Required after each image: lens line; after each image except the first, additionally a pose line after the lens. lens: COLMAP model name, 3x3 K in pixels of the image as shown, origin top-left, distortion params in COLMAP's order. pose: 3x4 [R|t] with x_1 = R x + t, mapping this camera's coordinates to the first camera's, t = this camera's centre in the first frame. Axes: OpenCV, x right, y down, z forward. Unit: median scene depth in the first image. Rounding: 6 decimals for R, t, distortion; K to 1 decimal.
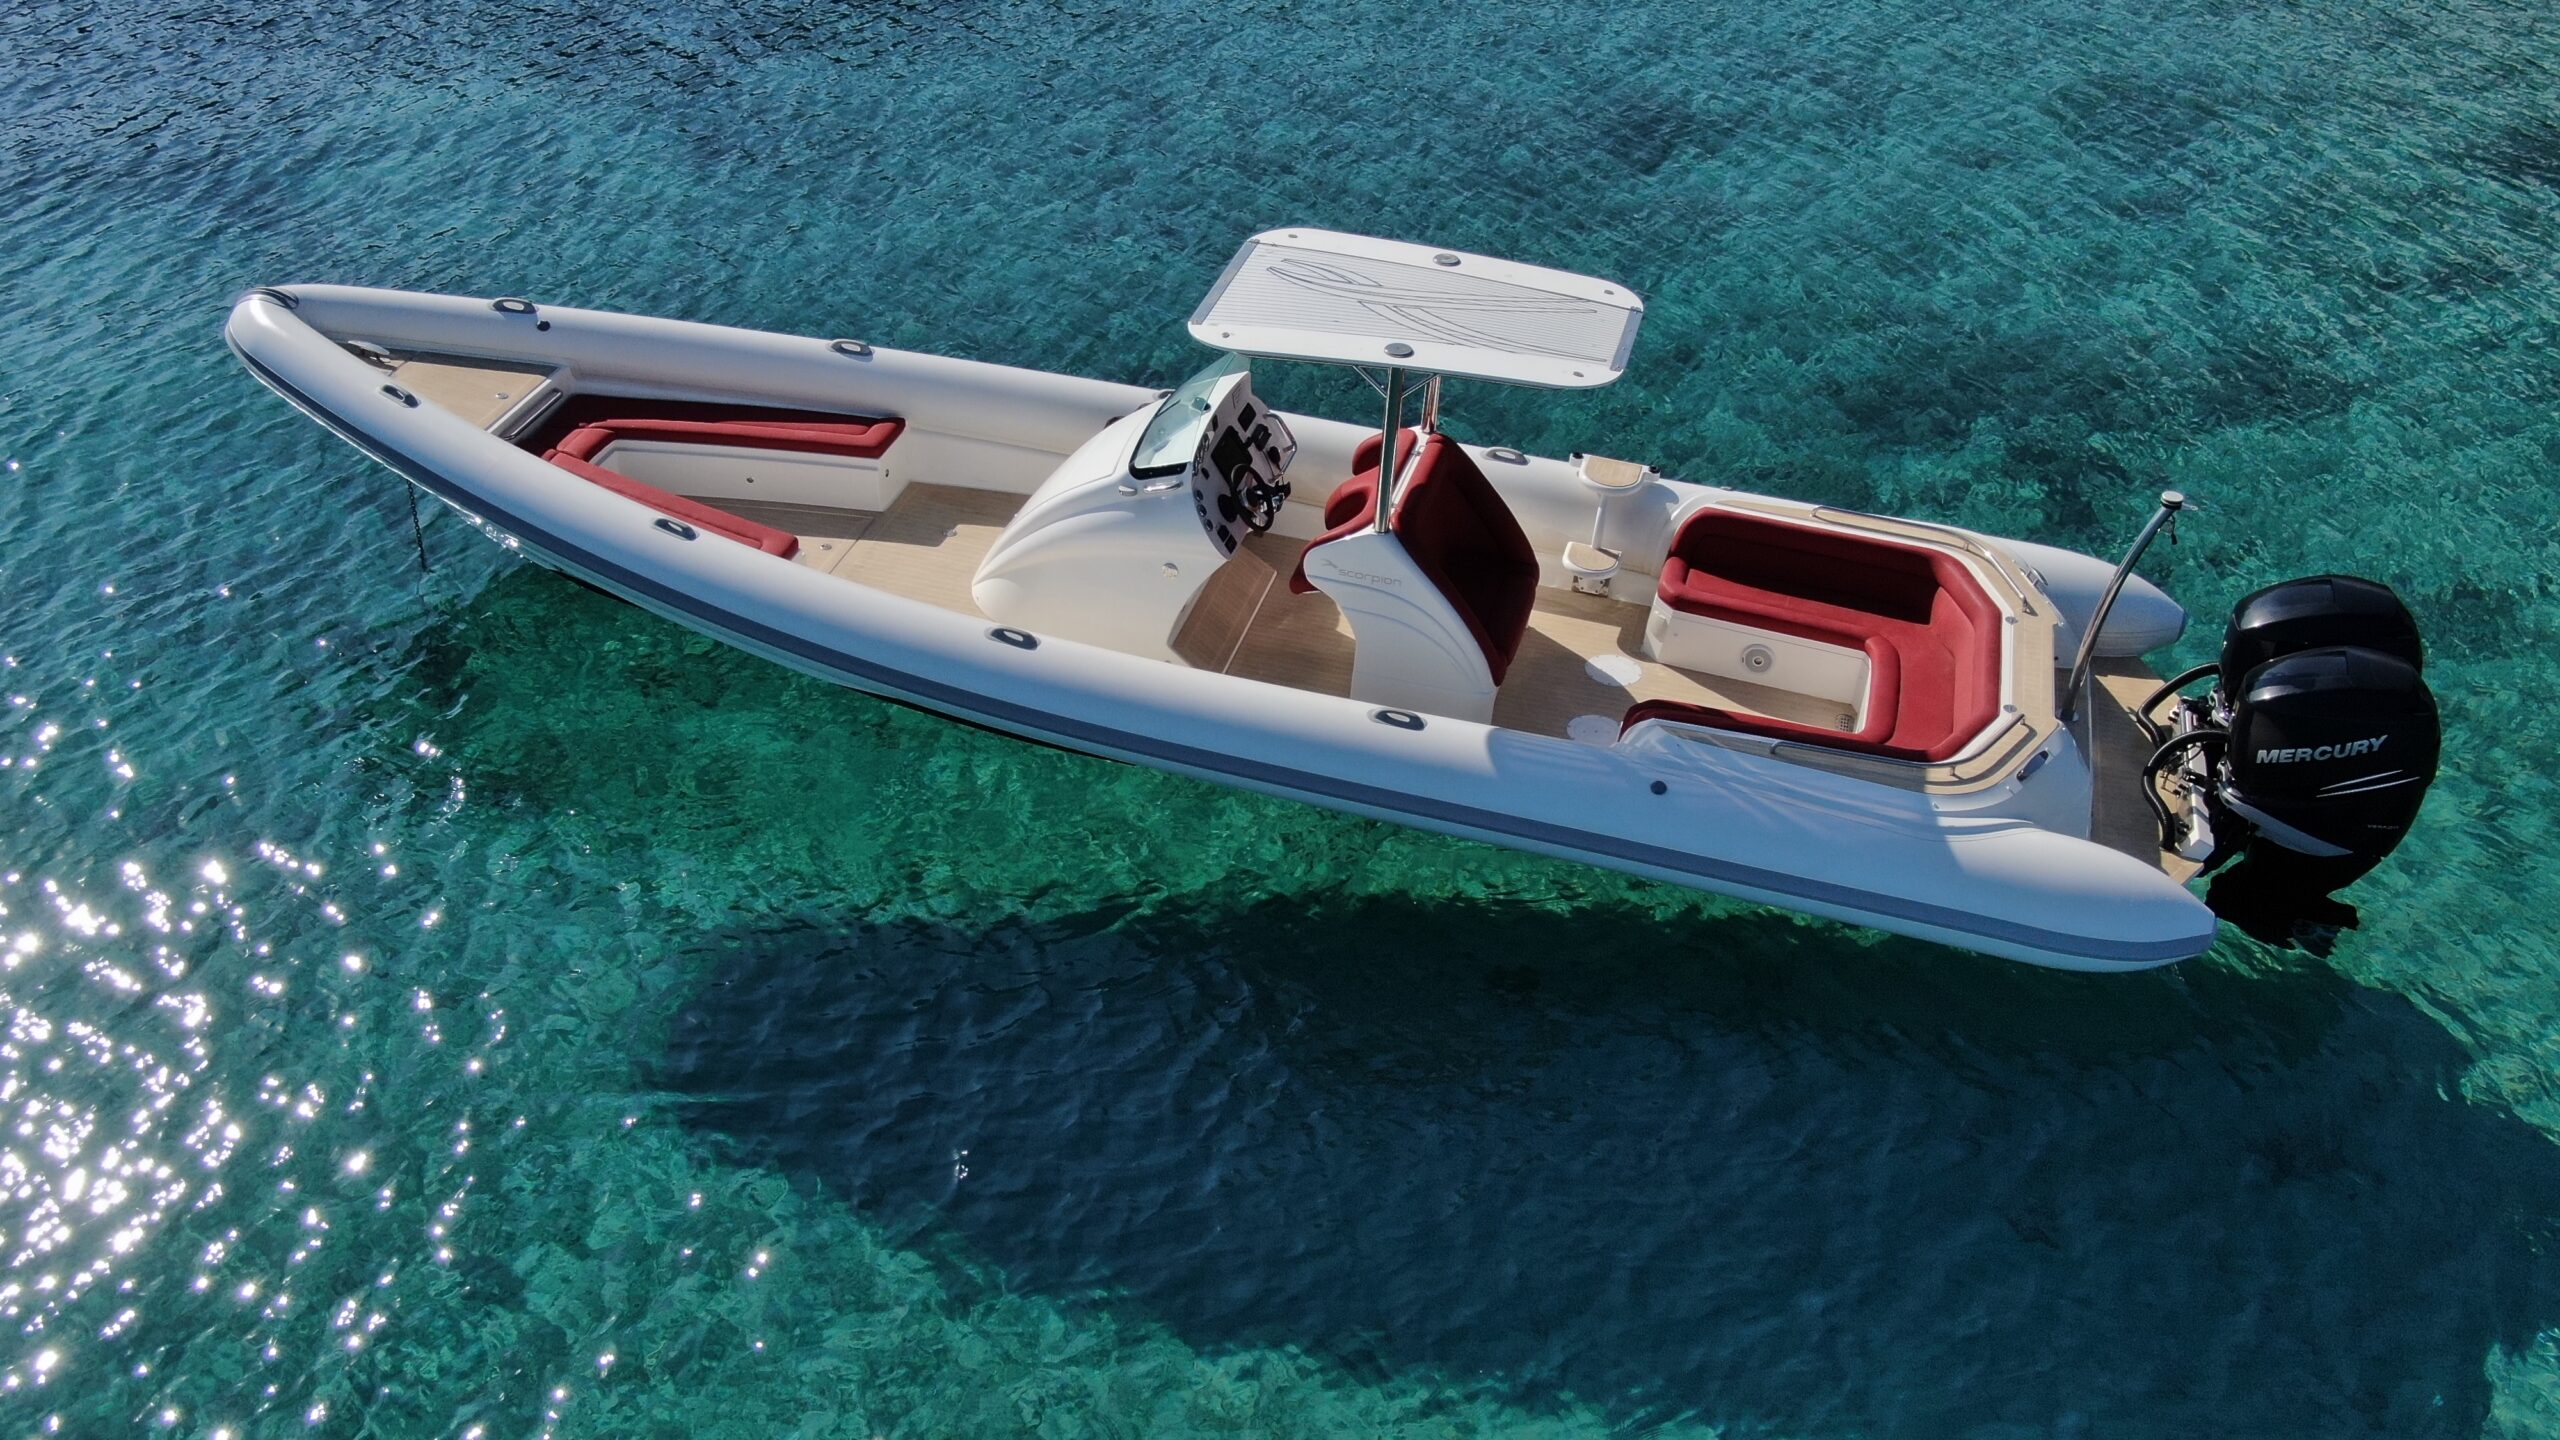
lens RADIAL K [[2467.3, 0, 1280.3], [0, 2467.3, 722.1], [0, 0, 1]] dist [-0.035304, 0.000000]
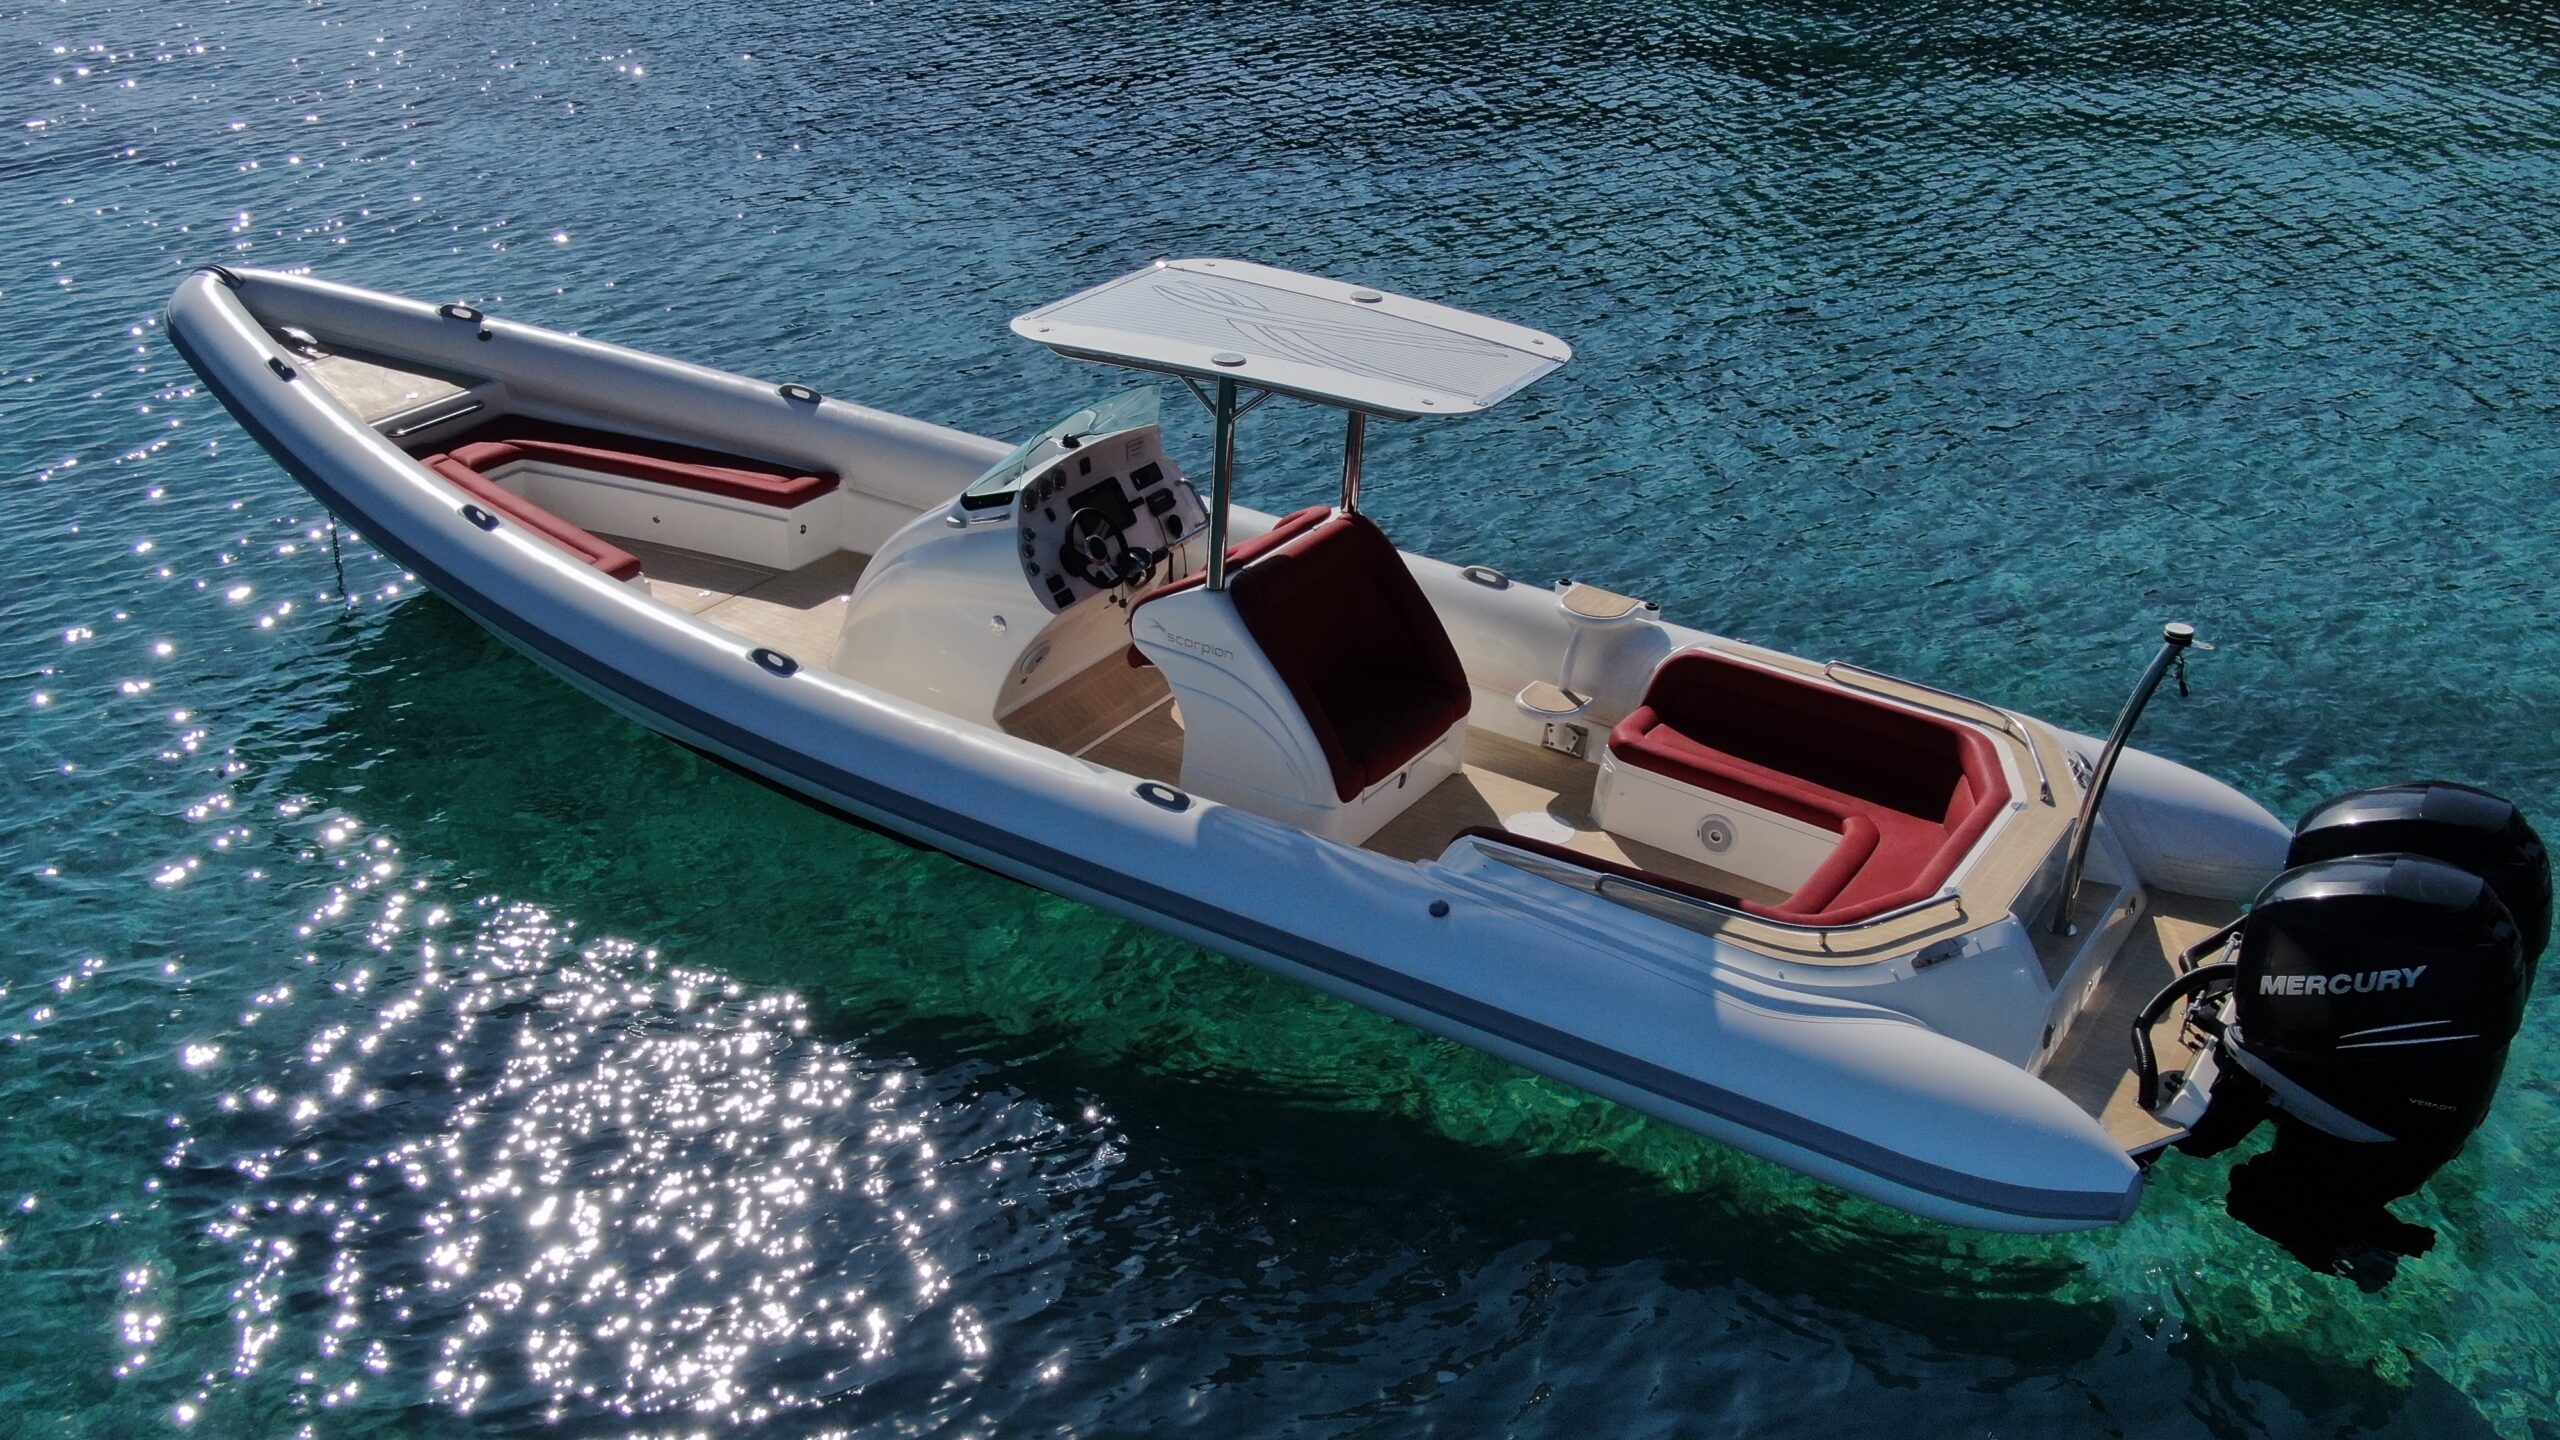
lens RADIAL K [[2740.2, 0, 1276.6], [0, 2740.2, 722.5], [0, 0, 1]] dist [-0.022002, 0.000000]
pose [[0.963631, 0.115768, -0.240860, 0.267837], [-0.154696, 0.976583, -0.149517, 0.093380], [0.217910, 0.181339, 0.958974, 0.121519]]
